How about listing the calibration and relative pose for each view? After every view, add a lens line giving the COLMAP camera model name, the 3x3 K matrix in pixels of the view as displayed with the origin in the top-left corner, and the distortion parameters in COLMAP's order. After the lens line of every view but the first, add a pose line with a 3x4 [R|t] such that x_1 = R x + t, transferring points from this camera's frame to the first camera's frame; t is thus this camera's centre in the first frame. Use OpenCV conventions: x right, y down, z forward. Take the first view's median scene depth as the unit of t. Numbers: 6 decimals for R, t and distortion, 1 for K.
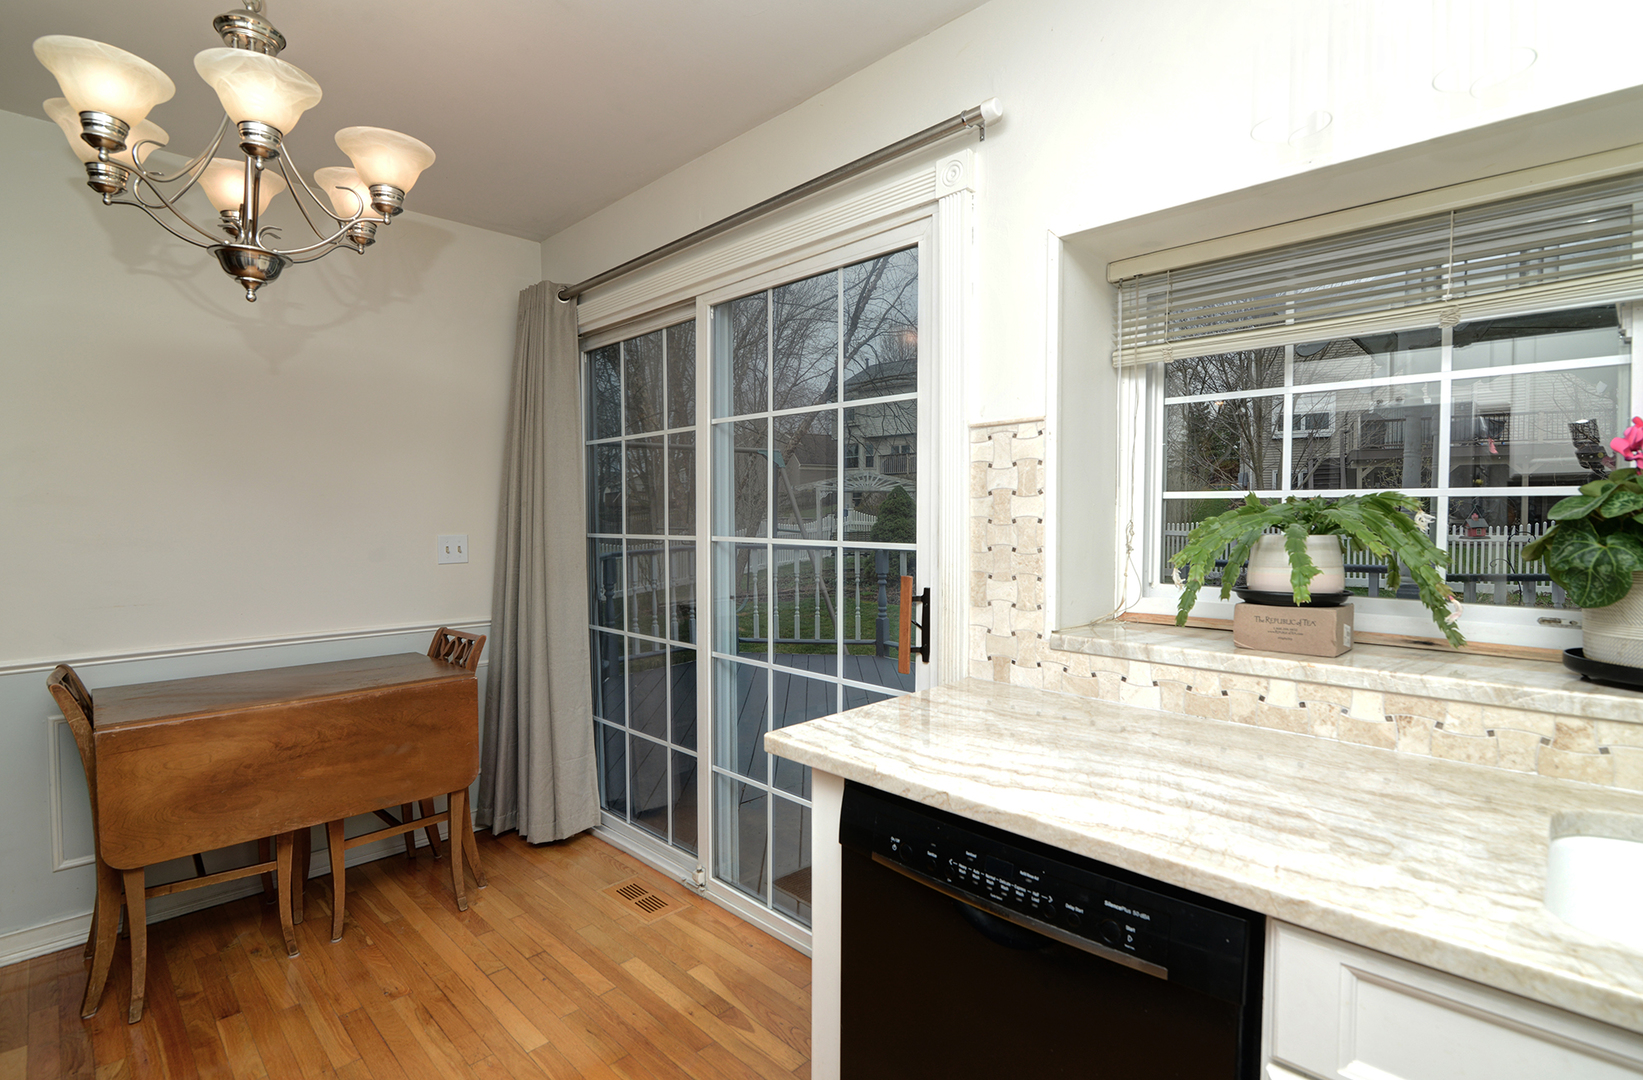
lens RADIAL K [[772.7, 0, 817.5], [0, 772.7, 543.6], [0, 0, 1]] dist [-0.020185, -0.000071]
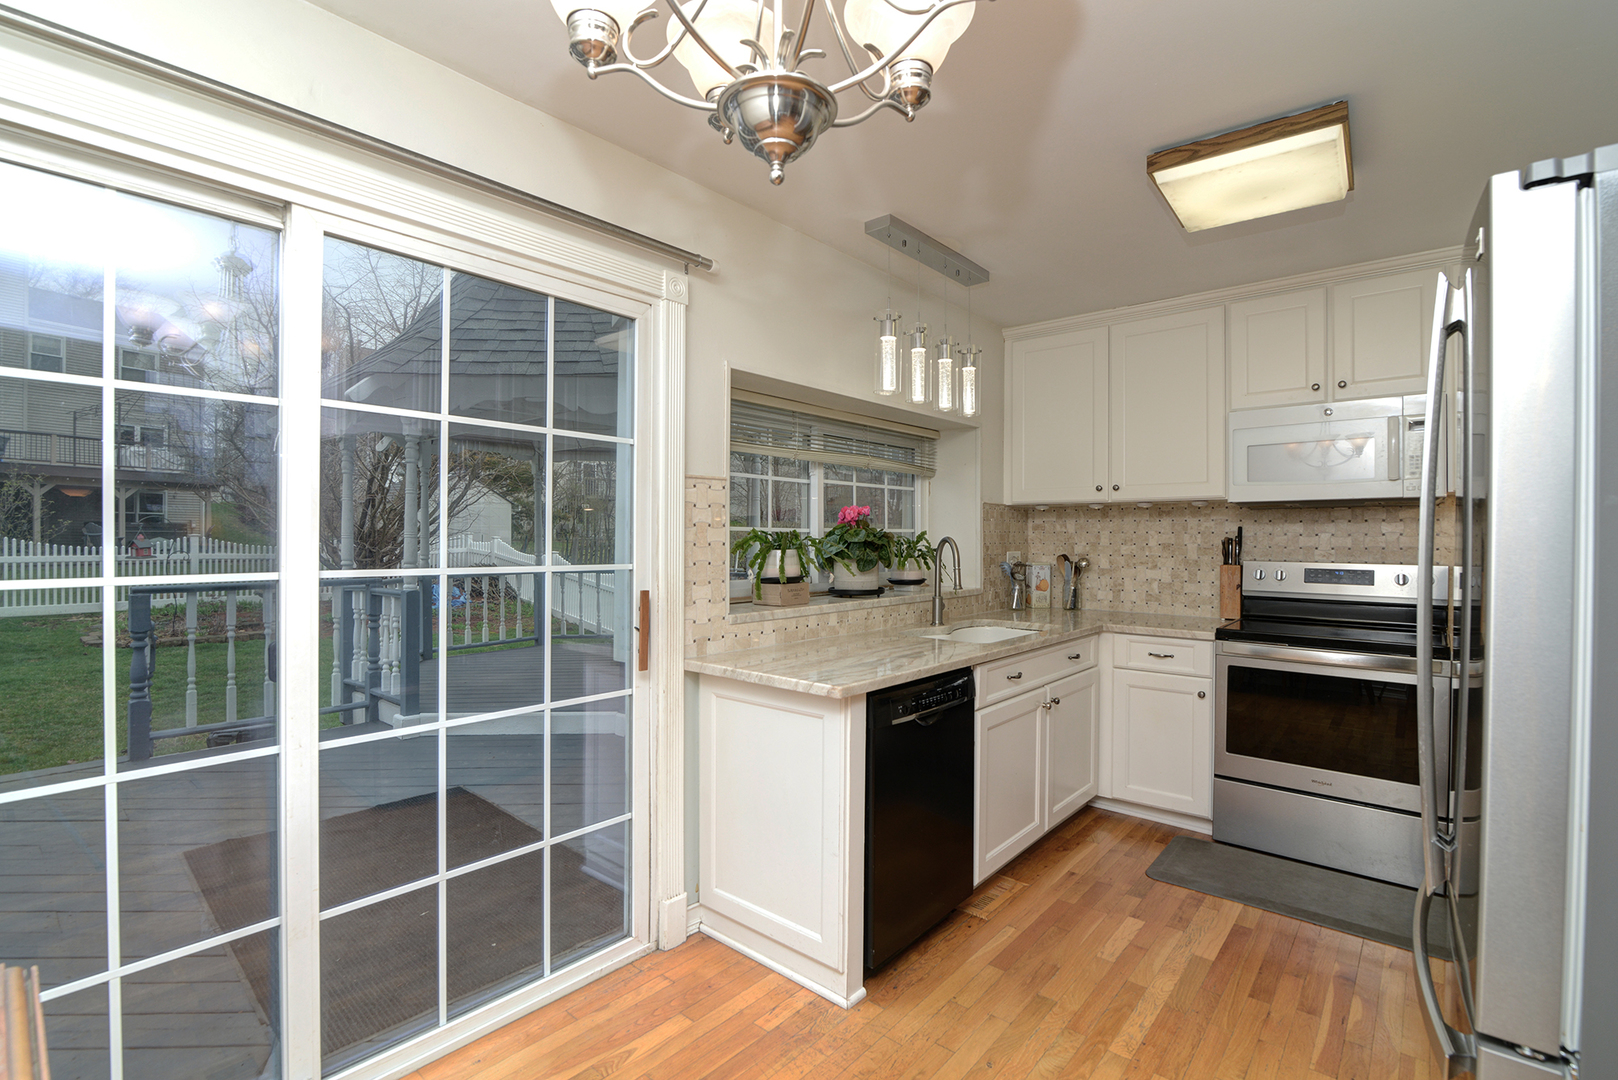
lens RADIAL K [[742.1, 0, 802.0], [0, 742.1, 539.8], [0, 0, 1]] dist [-0.018442, 0.000427]
pose [[-0.062217, -0.003268, 0.998057, -1.262357], [0.032778, 0.999449, 0.005315, -0.042091], [-0.997524, 0.033045, -0.062076, 0.967819]]
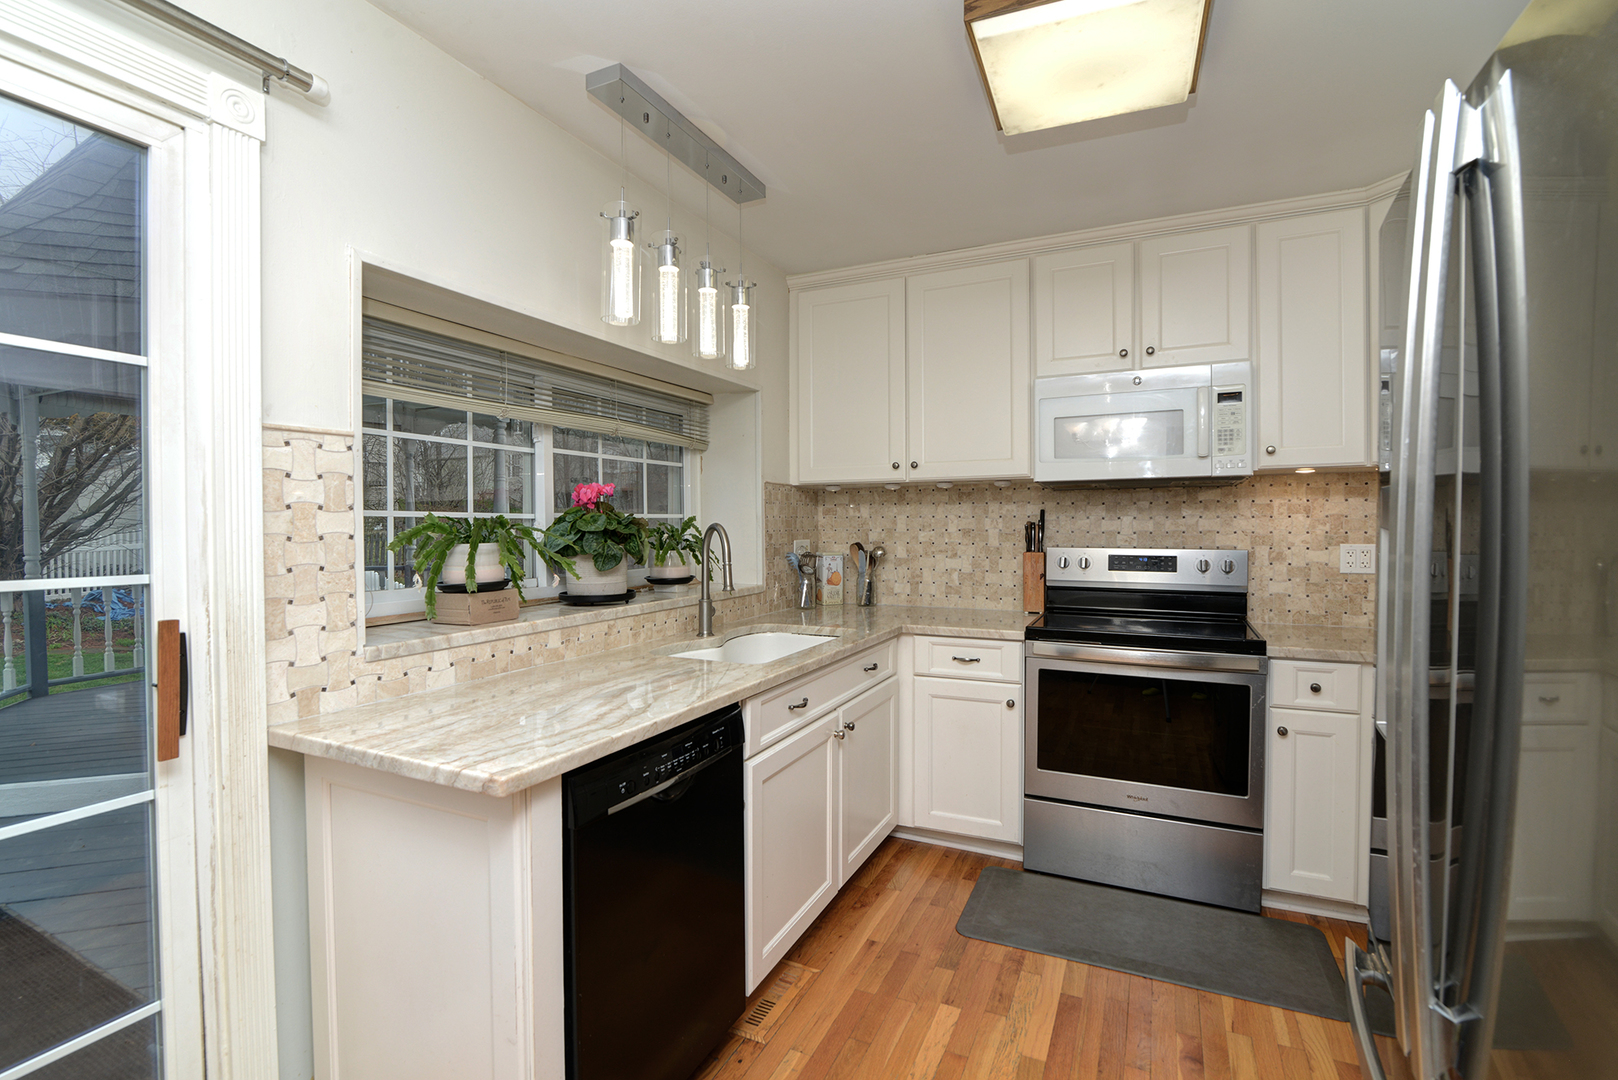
lens RADIAL K [[742.1, 0, 802.0], [0, 742.1, 539.8], [0, 0, 1]] dist [-0.018442, 0.000427]
pose [[-0.322886, -0.017274, 0.946280, -0.821162], [0.039401, 0.998721, 0.031676, -0.034109], [-0.945617, 0.047512, -0.321792, 0.782959]]
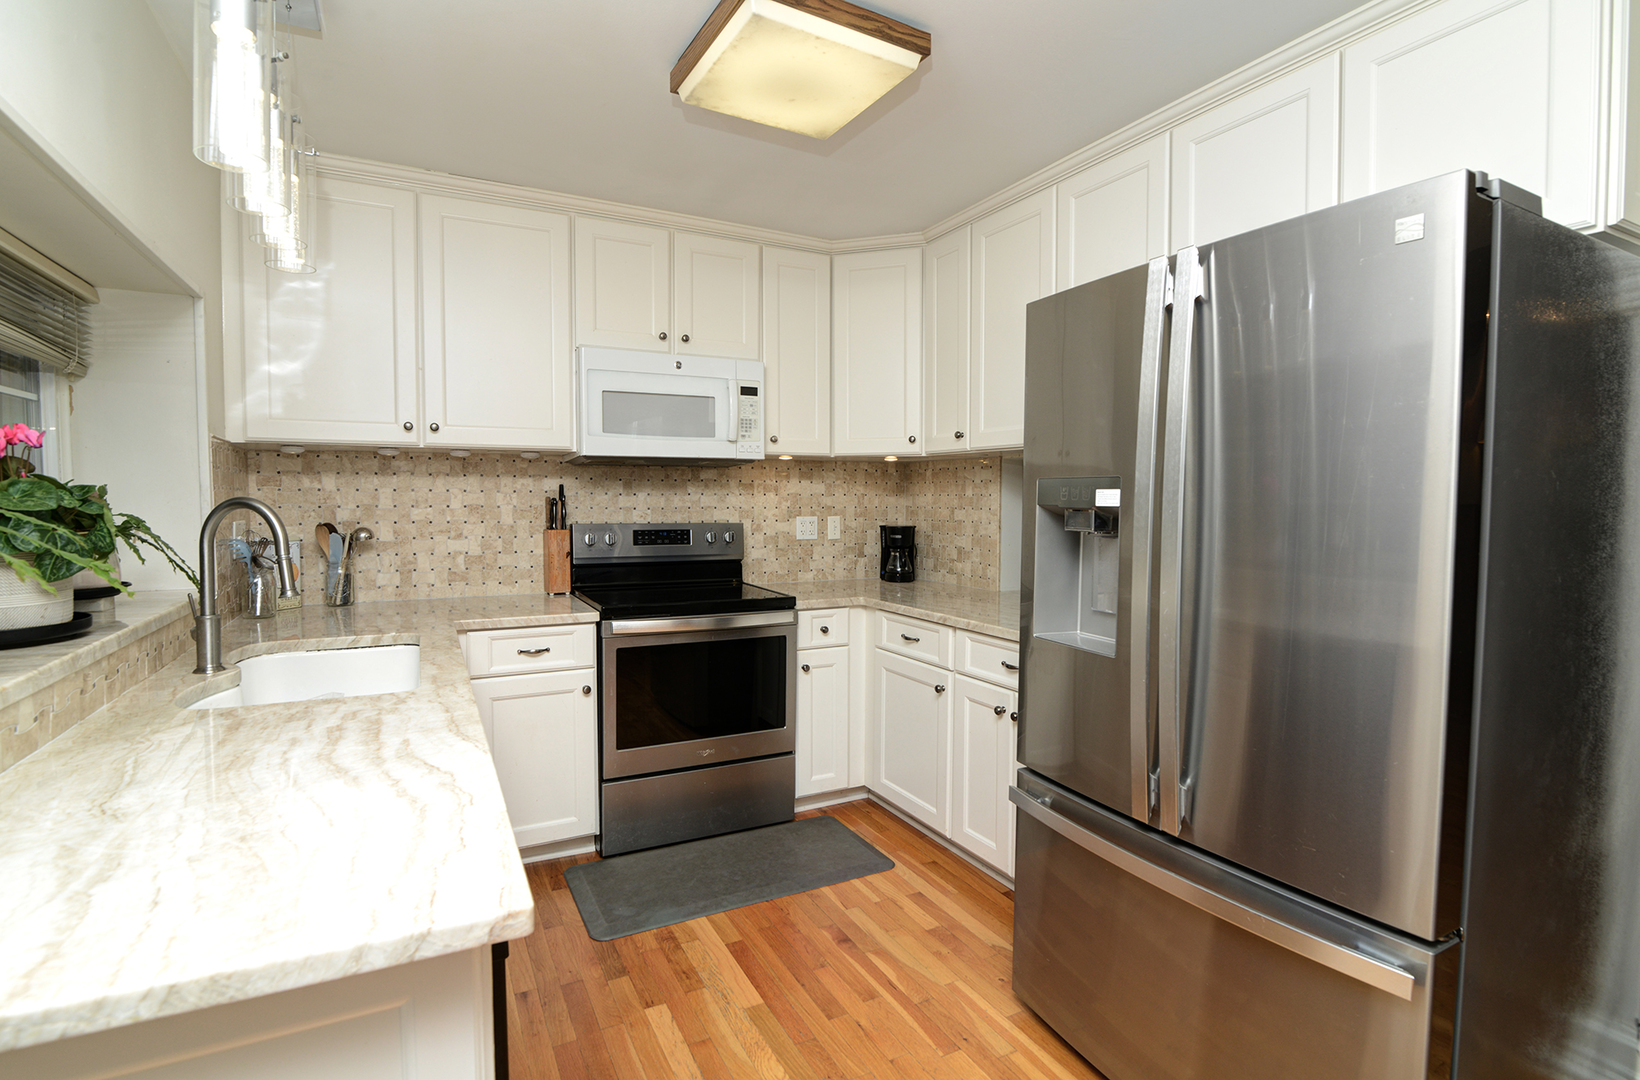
lens RADIAL K [[775.8, 0, 810.8], [0, 775.8, 534.2], [0, 0, 1]] dist [-0.020658, 0.000047]
pose [[-0.947912, -0.015710, 0.318145, -0.362253], [0.010188, 0.996777, 0.079576, -0.051377], [-0.318370, 0.078672, -0.944696, 1.209094]]
